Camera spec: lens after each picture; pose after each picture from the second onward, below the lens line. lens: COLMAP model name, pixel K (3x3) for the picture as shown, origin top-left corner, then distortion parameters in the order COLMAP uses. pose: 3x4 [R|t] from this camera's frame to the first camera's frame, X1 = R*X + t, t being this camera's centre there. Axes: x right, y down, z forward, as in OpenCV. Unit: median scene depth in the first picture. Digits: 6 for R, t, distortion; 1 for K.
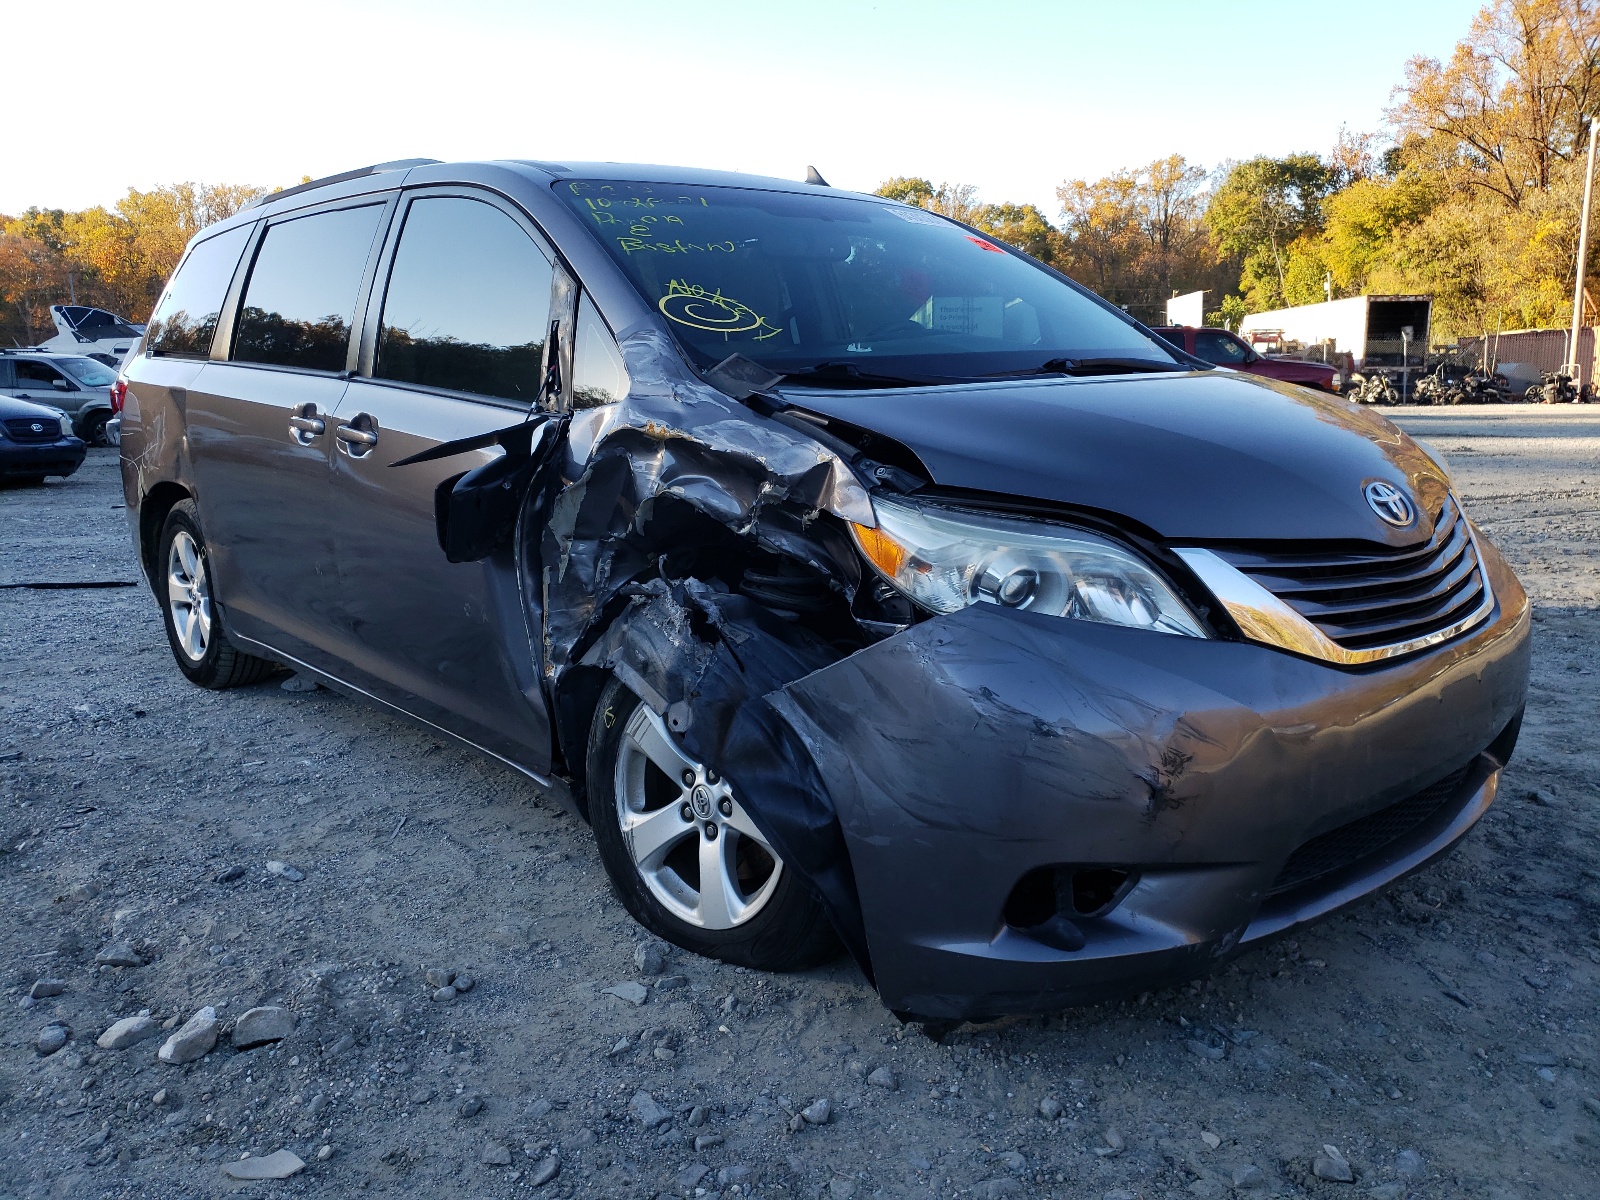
lens RADIAL K [[1232.9, 0, 797.7], [0, 1232.9, 577.9], [0, 0, 1]] dist [-0.102721, 0.096978]
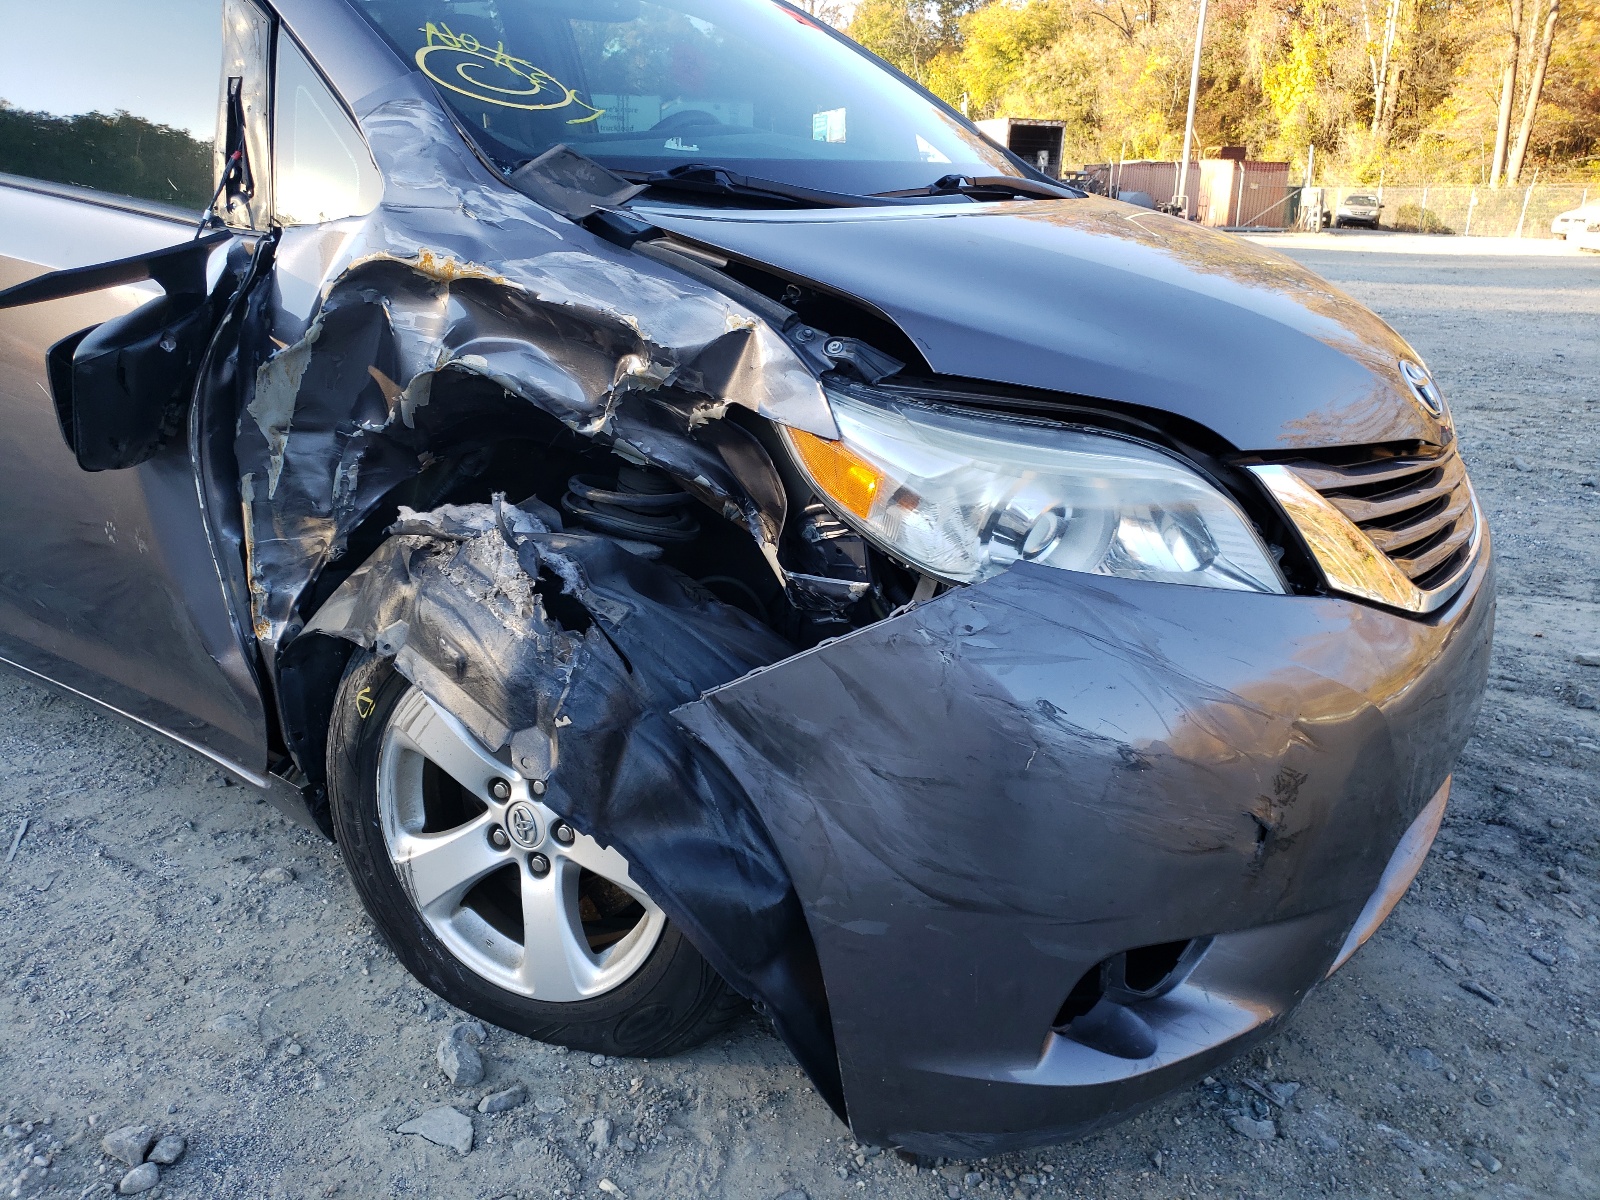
lens RADIAL K [[1232.9, 0, 797.7], [0, 1232.9, 577.9], [0, 0, 1]] dist [-0.102721, 0.096978]
pose [[0.959669, -0.040324, 0.278224, -0.120247], [-0.002086, 0.988611, 0.150478, -0.057797], [-0.281124, -0.144989, 0.948656, 0.349266]]
